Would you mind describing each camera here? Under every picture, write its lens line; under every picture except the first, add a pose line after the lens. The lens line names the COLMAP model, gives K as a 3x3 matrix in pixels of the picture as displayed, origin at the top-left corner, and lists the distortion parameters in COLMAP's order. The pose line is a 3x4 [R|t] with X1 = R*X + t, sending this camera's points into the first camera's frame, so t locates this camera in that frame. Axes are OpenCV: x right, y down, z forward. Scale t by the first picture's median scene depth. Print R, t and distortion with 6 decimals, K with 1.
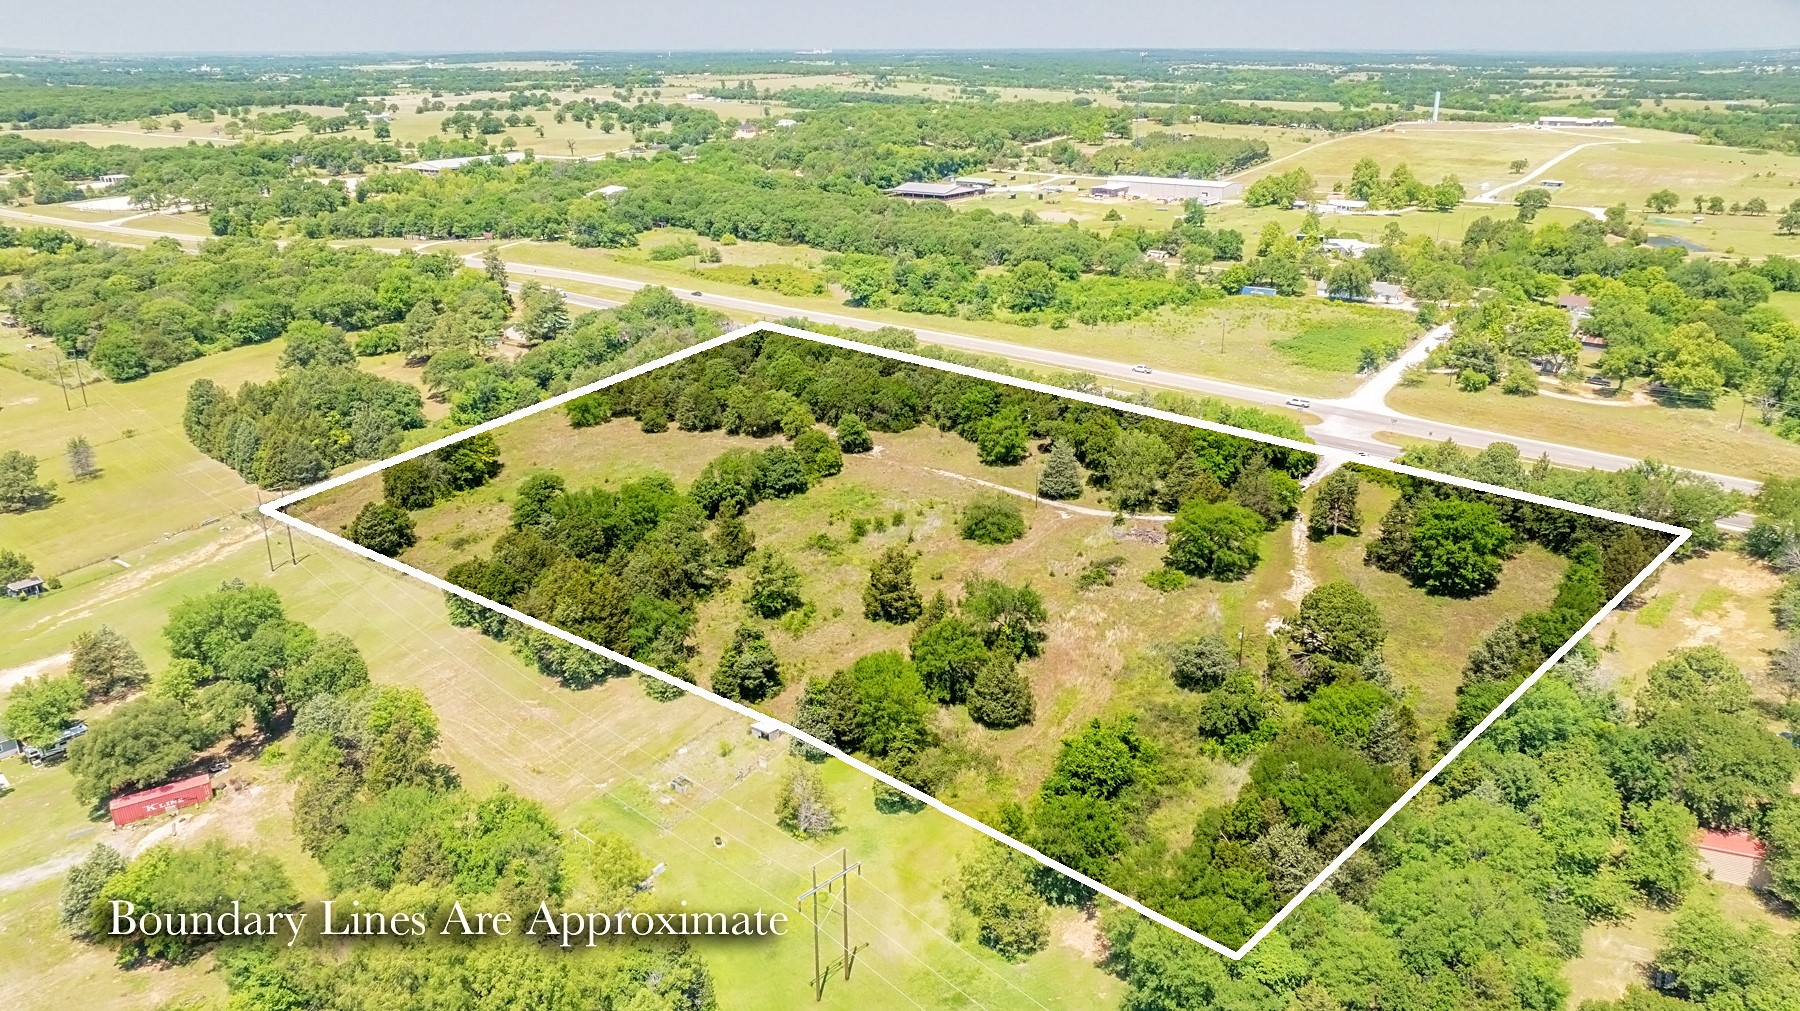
lens RADIAL K [[1264.1, 0, 904.5], [0, 1264.1, 473.4], [0, 0, 1]] dist [-0.018200, 0.009442]
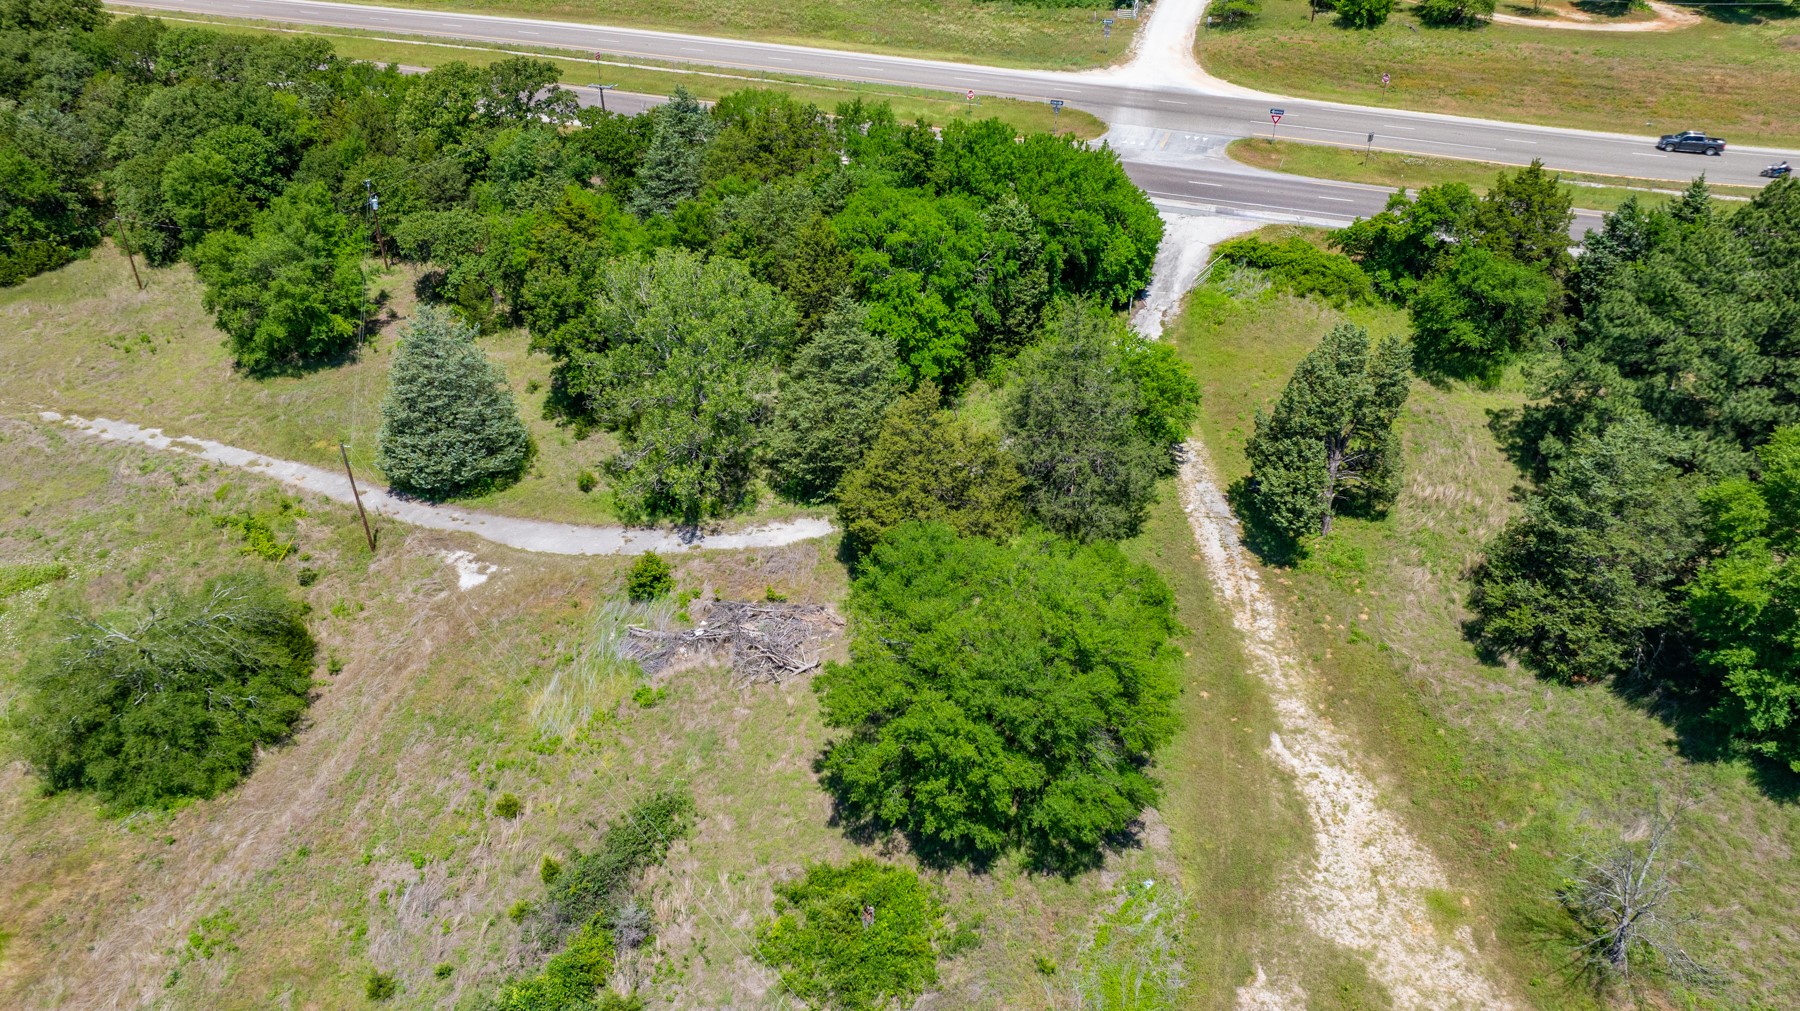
lens RADIAL K [[1264.1, 0, 904.5], [0, 1264.1, 473.4], [0, 0, 1]] dist [-0.018200, 0.009442]
pose [[0.942604, -0.182637, 0.279538, 0.165936], [0.108074, 0.958966, 0.262116, -0.064121], [-0.315940, -0.216860, 0.923663, 0.799539]]
